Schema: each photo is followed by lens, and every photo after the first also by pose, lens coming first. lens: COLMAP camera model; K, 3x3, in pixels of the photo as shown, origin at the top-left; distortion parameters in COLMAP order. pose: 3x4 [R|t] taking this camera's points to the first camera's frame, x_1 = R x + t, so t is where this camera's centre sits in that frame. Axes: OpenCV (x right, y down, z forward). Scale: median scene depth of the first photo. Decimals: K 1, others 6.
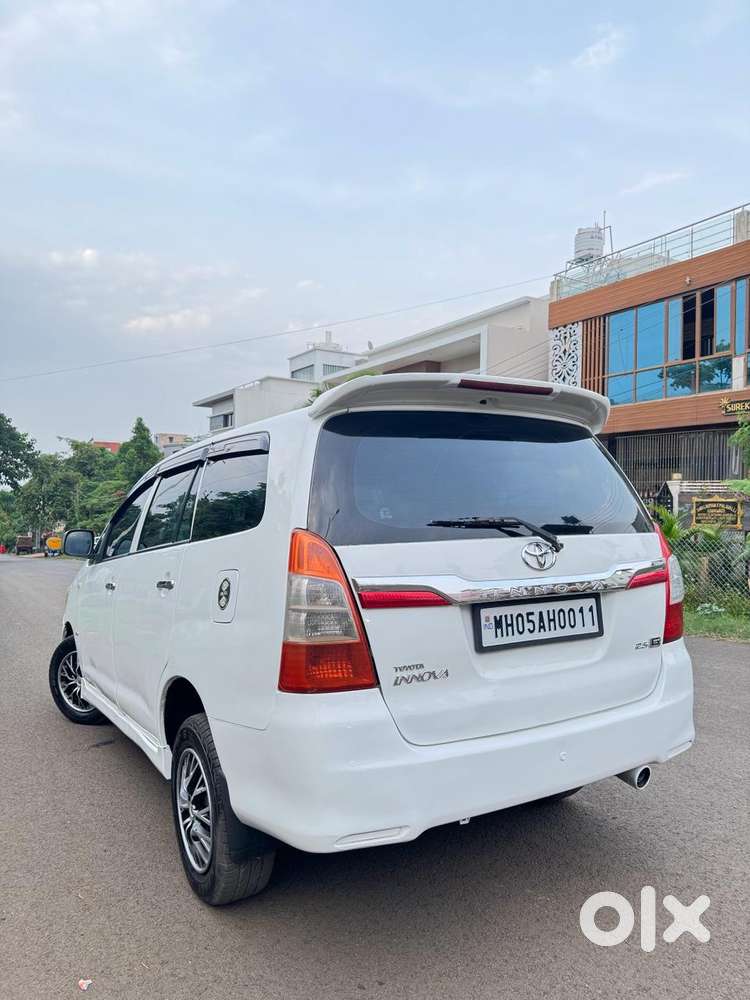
lens RADIAL K [[703.8, 0, 371.7], [0, 703.8, 501.7], [0, 0, 1]] dist [0.095686, -0.111919]
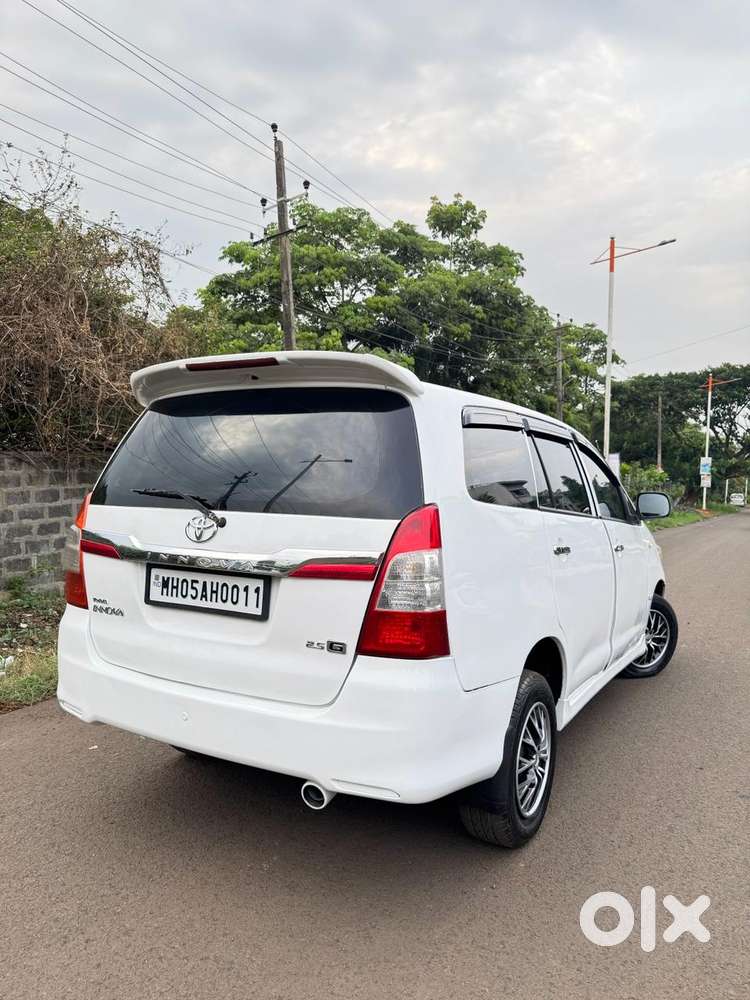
lens RADIAL K [[703.8, 0, 371.7], [0, 703.8, 501.7], [0, 0, 1]] dist [0.095686, -0.111919]
pose [[0.478387, 0.060542, -0.876060, 1.246679], [-0.000043, 0.997622, 0.068919, -0.035137], [0.878149, -0.032933, 0.477252, 0.705639]]
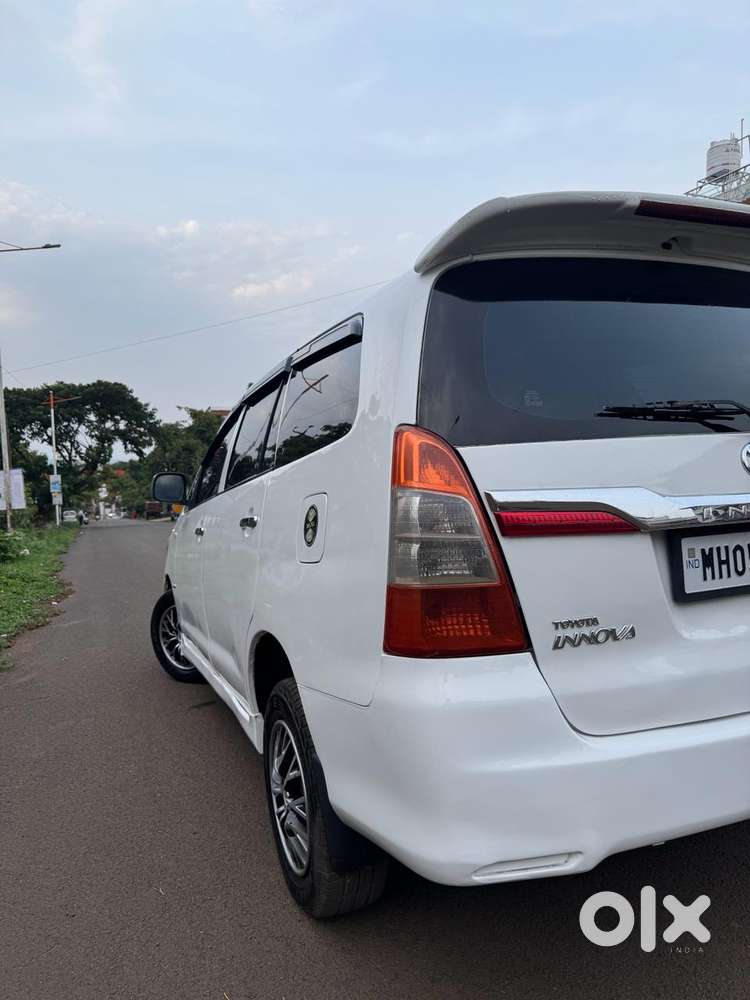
lens RADIAL K [[703.8, 0, 371.7], [0, 703.8, 501.7], [0, 0, 1]] dist [0.095686, -0.111919]
pose [[0.987737, -0.022991, -0.154428, -0.027120], [0.031516, 0.998098, 0.052983, 0.067117], [0.152916, -0.057200, 0.986582, 0.270224]]
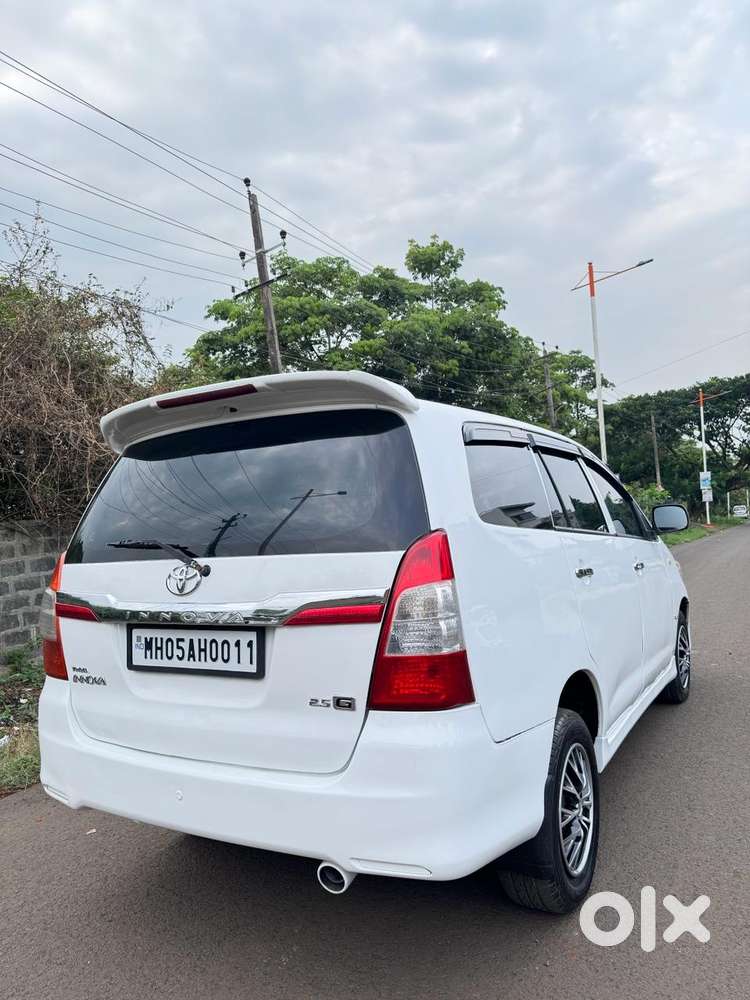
lens RADIAL K [[713.5, 0, 375.6], [0, 713.5, 507.1], [0, 0, 1]] dist [0.023433, -0.003832]
pose [[0.483446, -0.024675, -0.875026, 1.162261], [0.082071, 0.996477, 0.017244, -0.014605], [0.871518, -0.080151, 0.483768, 0.754654]]
